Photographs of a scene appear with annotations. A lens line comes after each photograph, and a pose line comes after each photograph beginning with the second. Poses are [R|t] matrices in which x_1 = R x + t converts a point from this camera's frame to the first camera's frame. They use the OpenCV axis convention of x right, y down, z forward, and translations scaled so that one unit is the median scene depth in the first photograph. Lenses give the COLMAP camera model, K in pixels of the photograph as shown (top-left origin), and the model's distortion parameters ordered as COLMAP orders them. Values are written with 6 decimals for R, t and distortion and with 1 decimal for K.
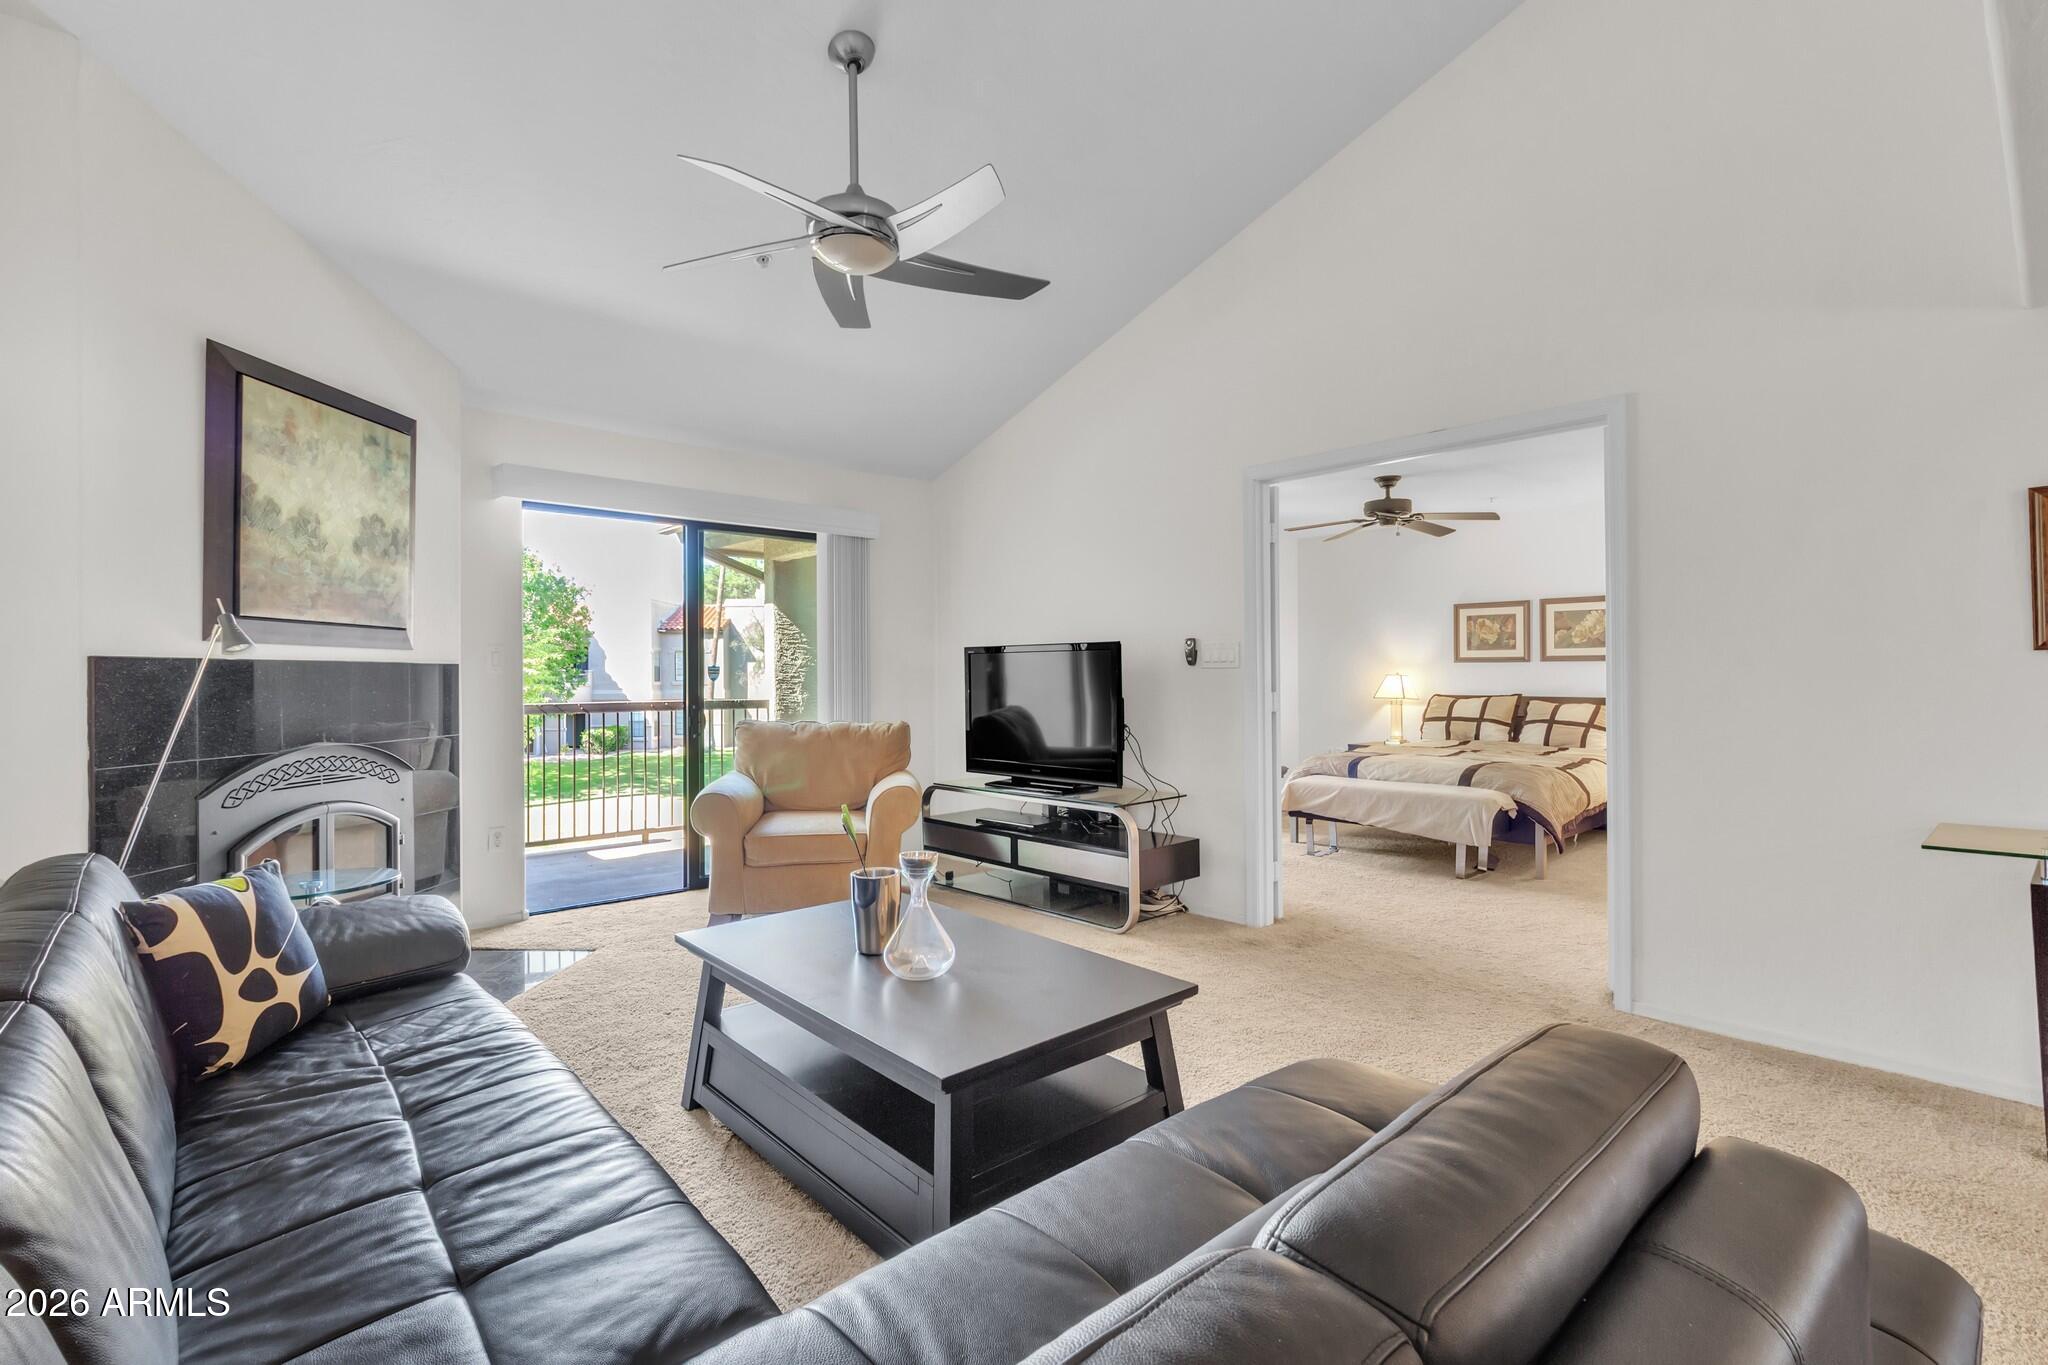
lens RADIAL K [[932.0, 0, 1023.0], [0, 932.0, 676.6], [0, 0, 1]] dist [-0.000238, 0.000005]
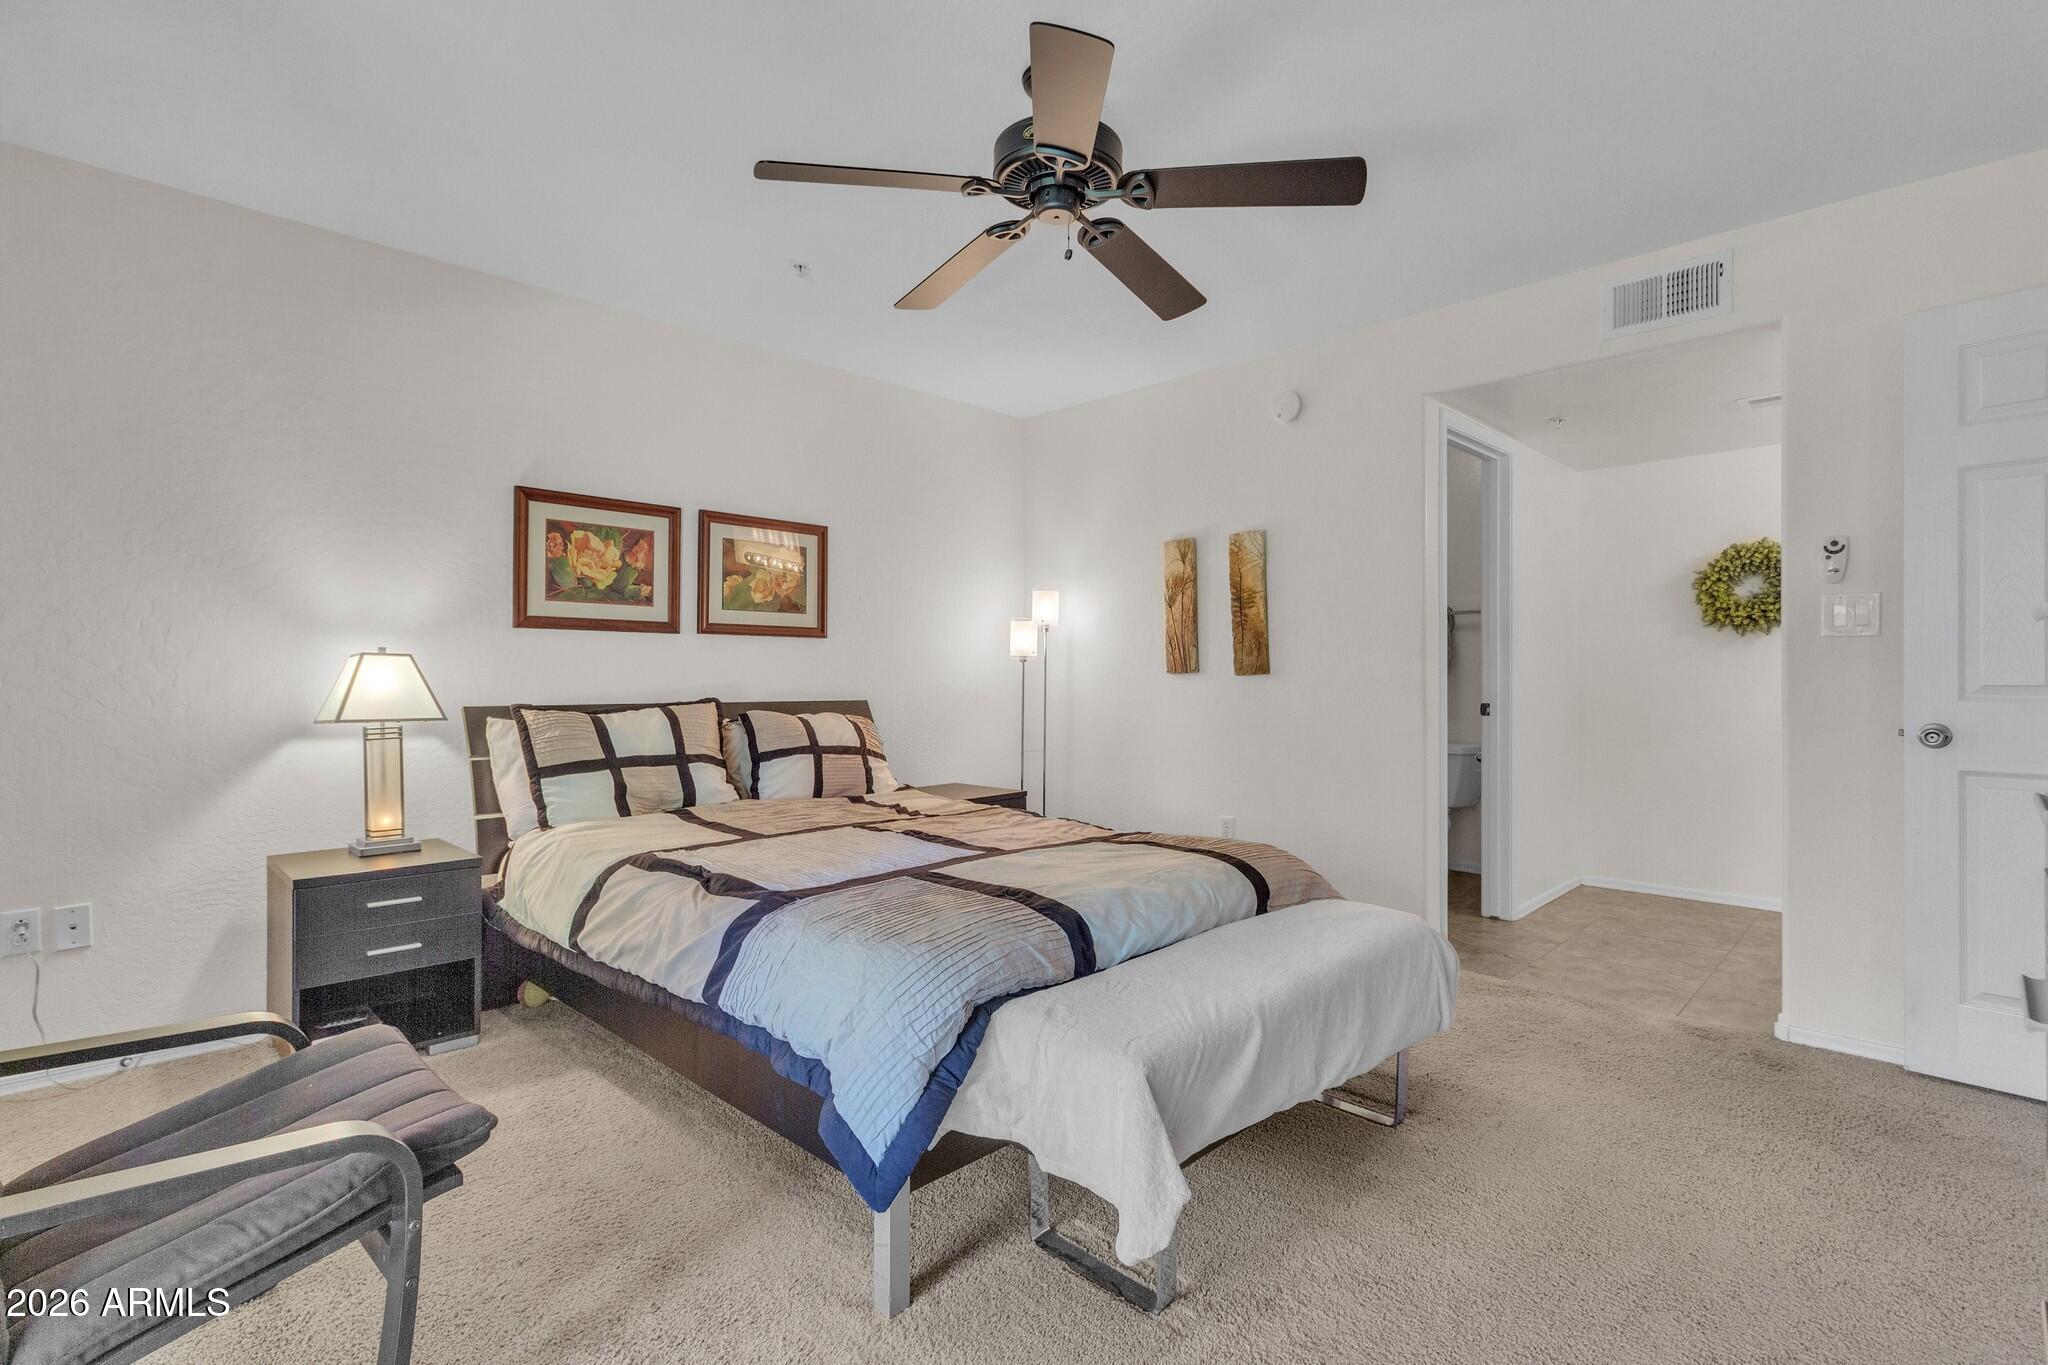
lens RADIAL K [[932.0, 0, 1023.6], [0, 932.0, 670.9], [0, 0, 1]] dist [-0.000238, 0.000005]
pose [[-0.057121, 0.004288, 0.998358, 0.039828], [0.000202, 0.999991, -0.004283, 0.006270], [-0.998367, -0.000043, -0.057121, 0.835135]]
